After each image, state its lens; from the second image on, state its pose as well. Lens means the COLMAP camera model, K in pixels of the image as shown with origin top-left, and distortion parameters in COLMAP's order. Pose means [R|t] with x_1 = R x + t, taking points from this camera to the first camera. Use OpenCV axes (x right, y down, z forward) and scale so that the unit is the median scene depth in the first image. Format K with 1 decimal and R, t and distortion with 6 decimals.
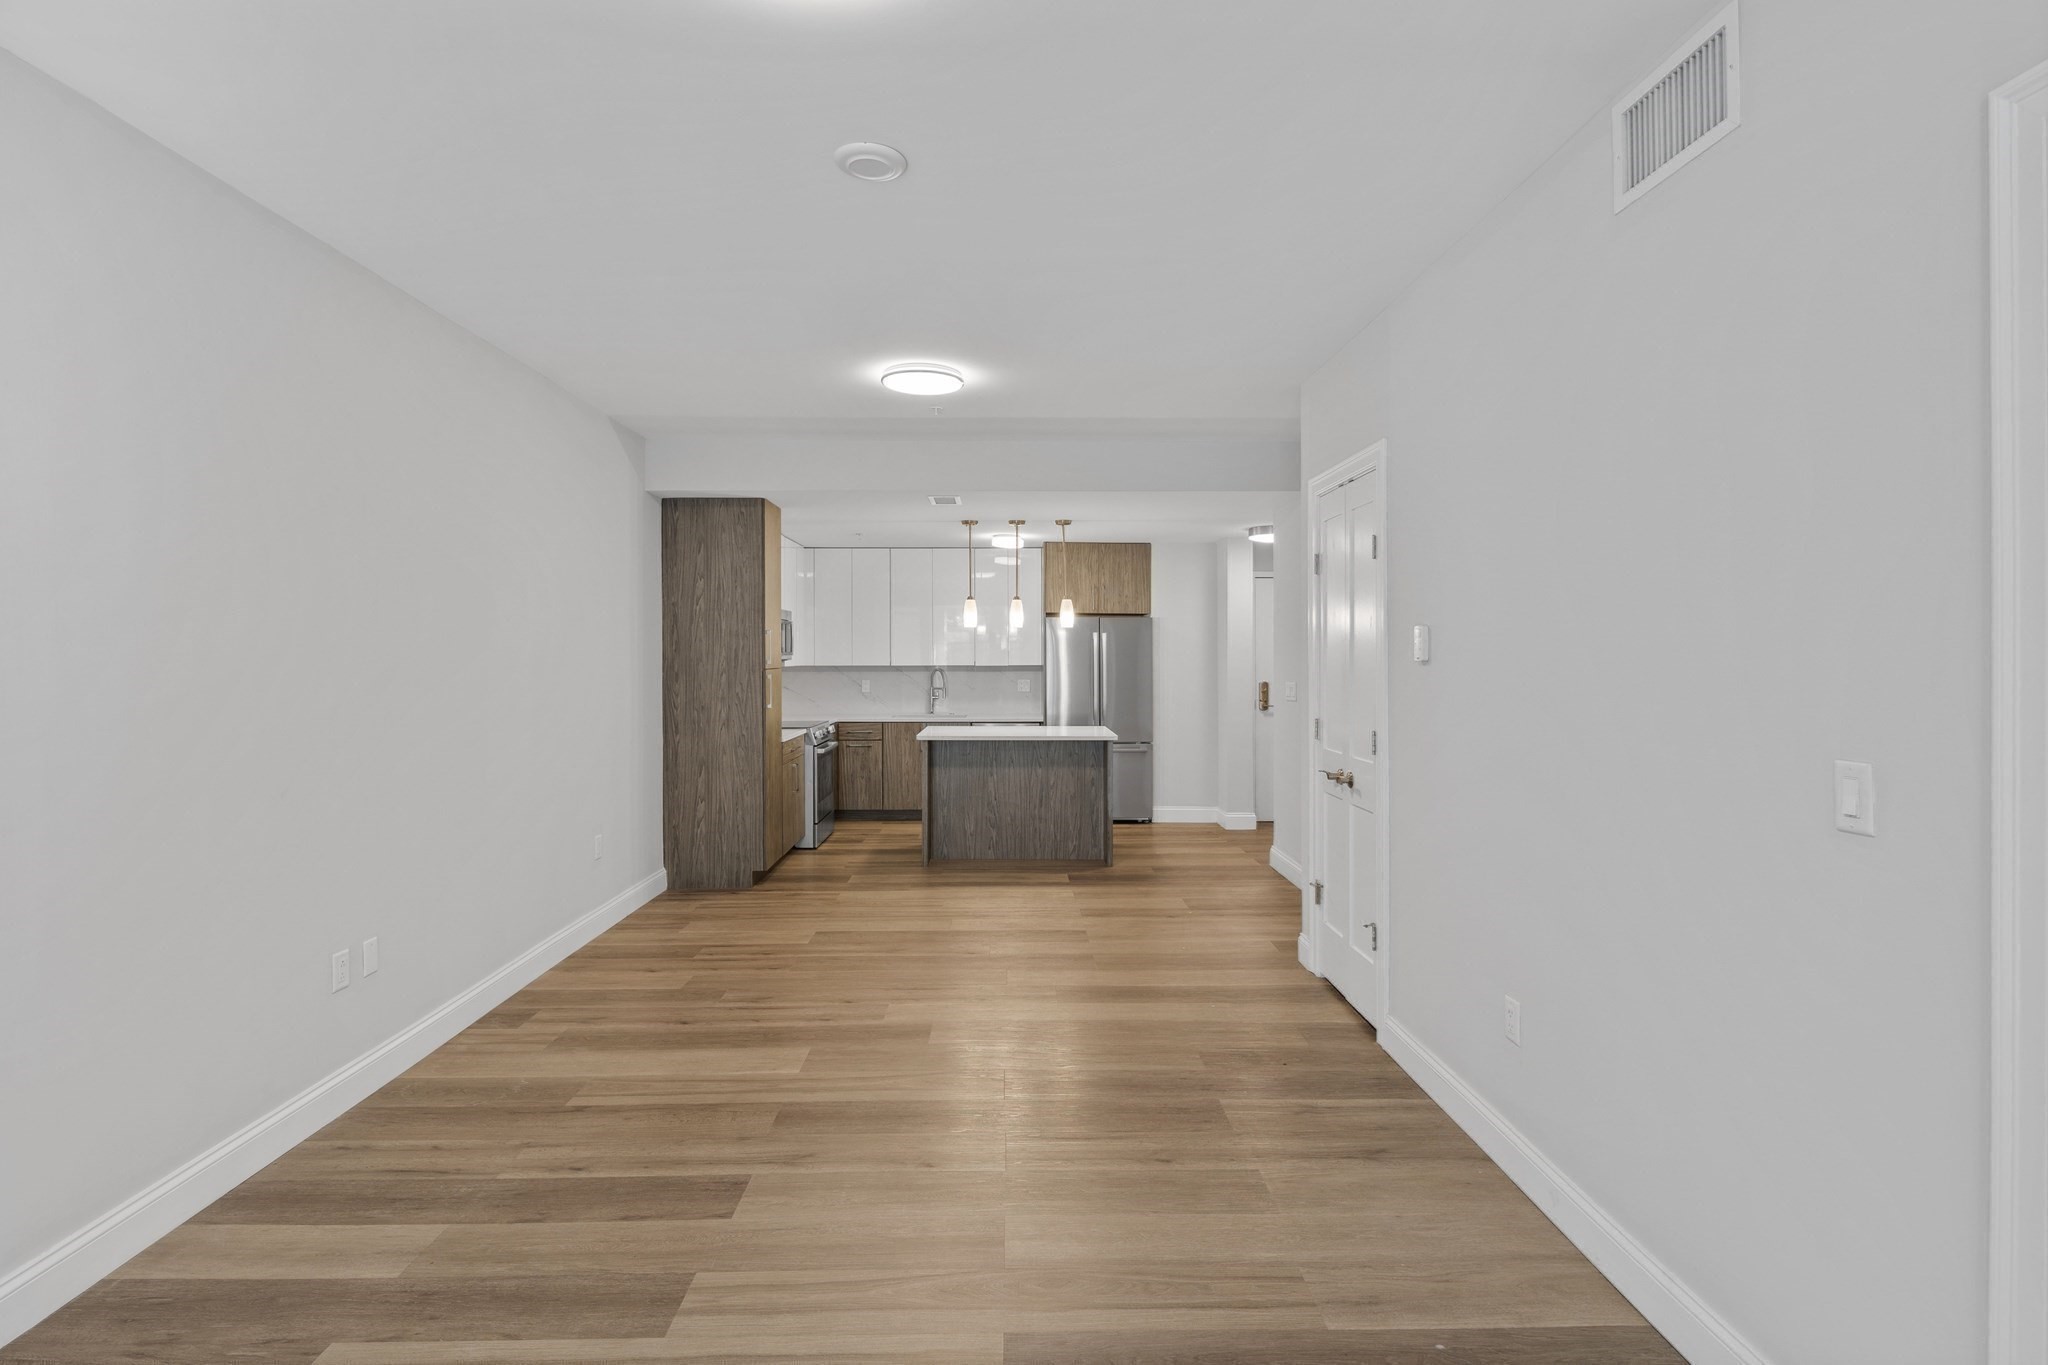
lens RADIAL K [[1001.3, 0, 1024.6], [0, 1001.3, 670.3], [0, 0, 1]] dist [-0.000271, -0.000121]
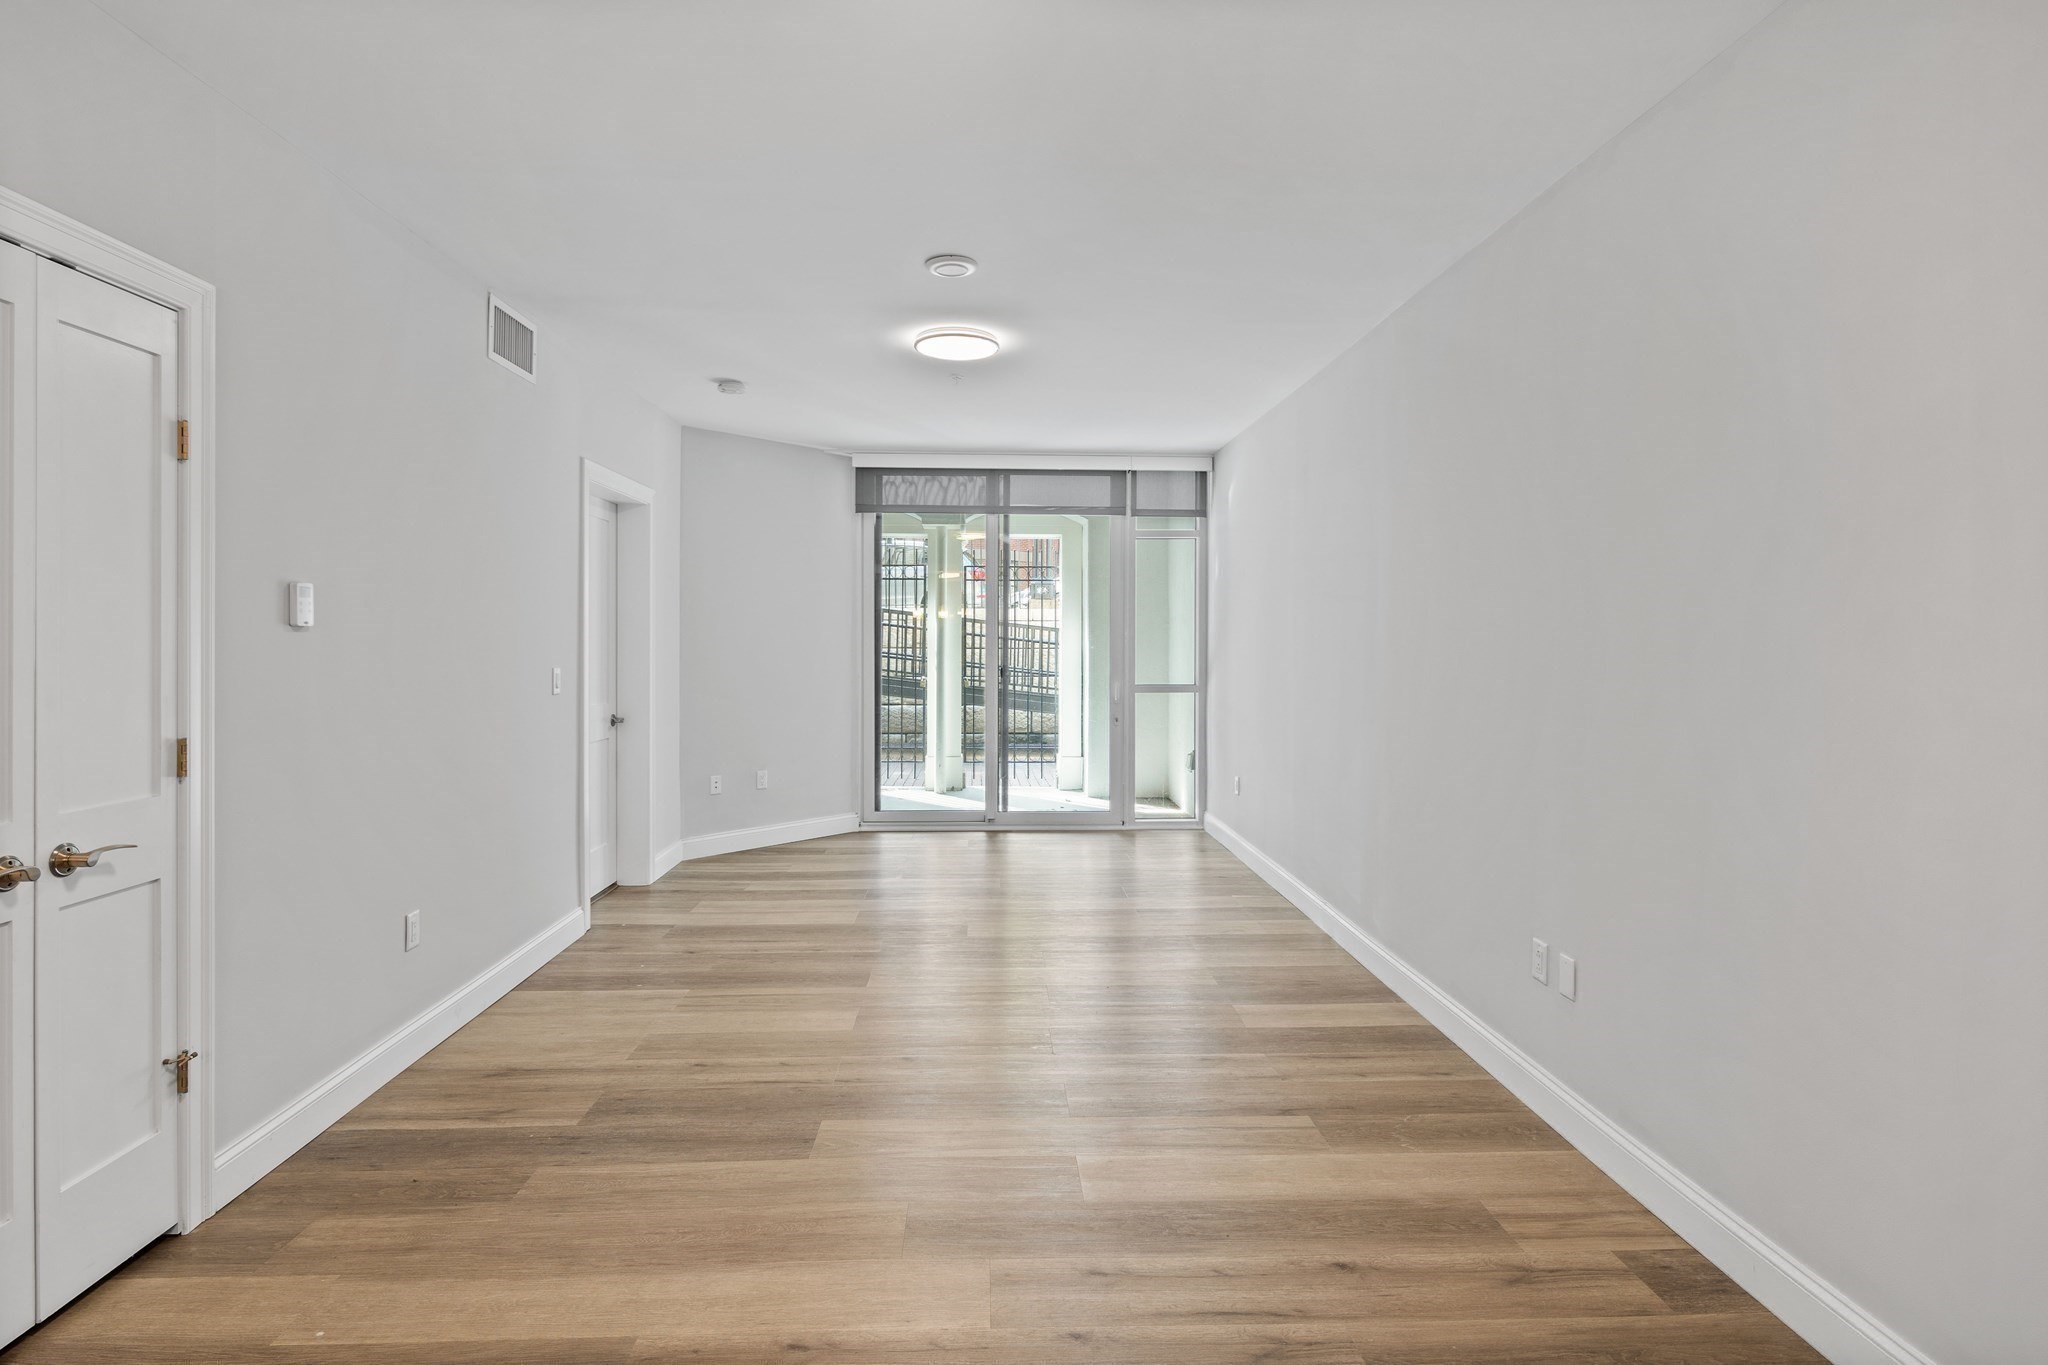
lens RADIAL K [[1001.3, 0, 1020.7], [0, 1001.3, 666.6], [0, 0, 1]] dist [-0.000271, -0.000121]
pose [[-0.999767, -0.001795, -0.021499, -0.175951], [-0.002723, 0.999062, 0.043210, -0.011830], [0.021401, 0.043259, -0.998835, 1.873966]]
